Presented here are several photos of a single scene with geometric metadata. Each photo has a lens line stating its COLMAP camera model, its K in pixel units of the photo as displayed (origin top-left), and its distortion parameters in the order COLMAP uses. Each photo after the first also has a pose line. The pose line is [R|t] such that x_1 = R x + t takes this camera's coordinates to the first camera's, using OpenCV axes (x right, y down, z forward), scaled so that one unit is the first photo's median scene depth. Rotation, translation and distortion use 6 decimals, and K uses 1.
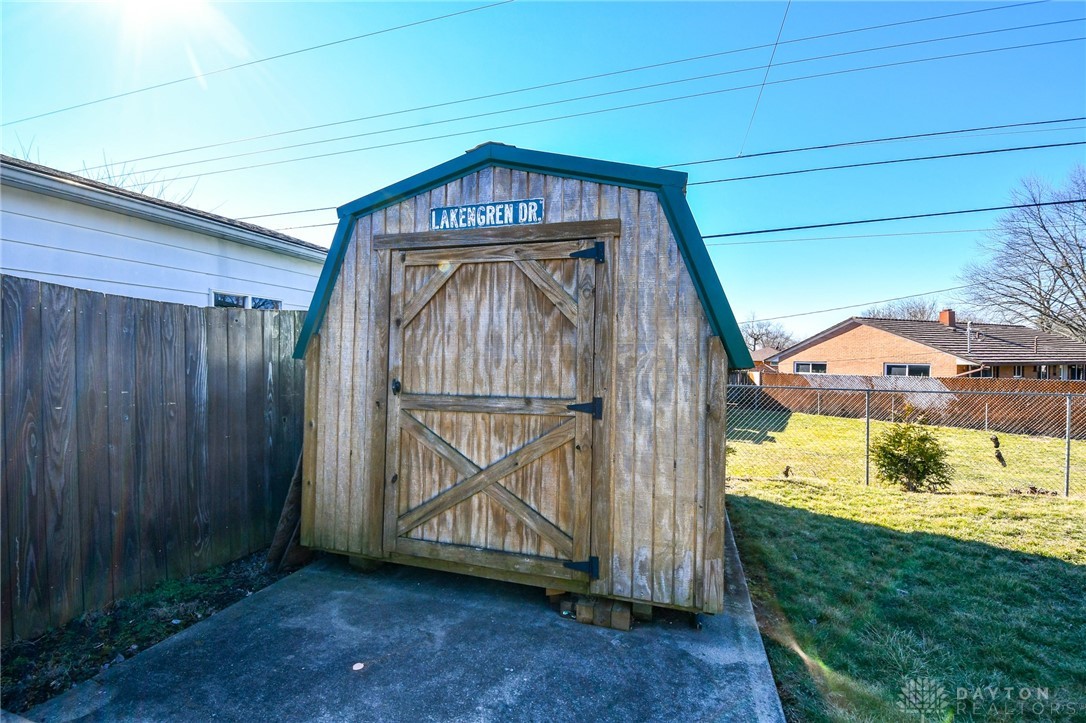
lens RADIAL K [[474.3, 0, 537.1], [0, 474.3, 361.8], [0, 0, 1]] dist [0.018847, -0.024110]
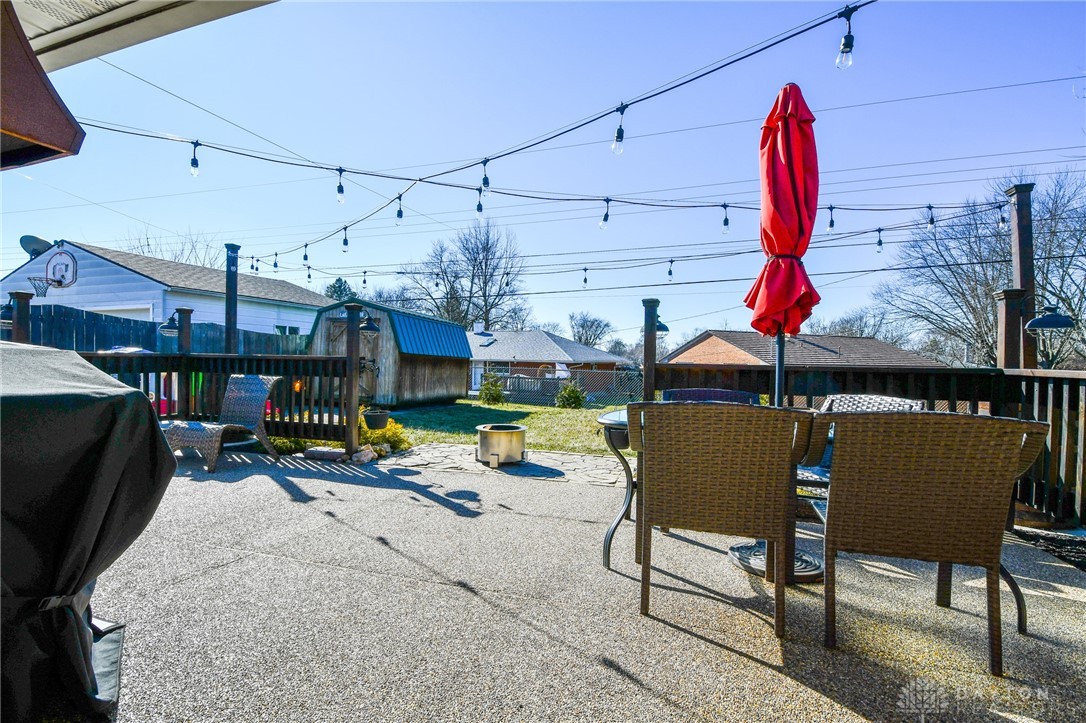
lens RADIAL K [[474.3, 0, 537.1], [0, 474.3, 361.8], [0, 0, 1]] dist [0.018847, -0.024110]
pose [[0.999812, 0.018553, -0.005690, 1.305935], [-0.018575, 0.999820, -0.003798, 0.073081], [0.005618, 0.003903, 0.999977, -2.664839]]
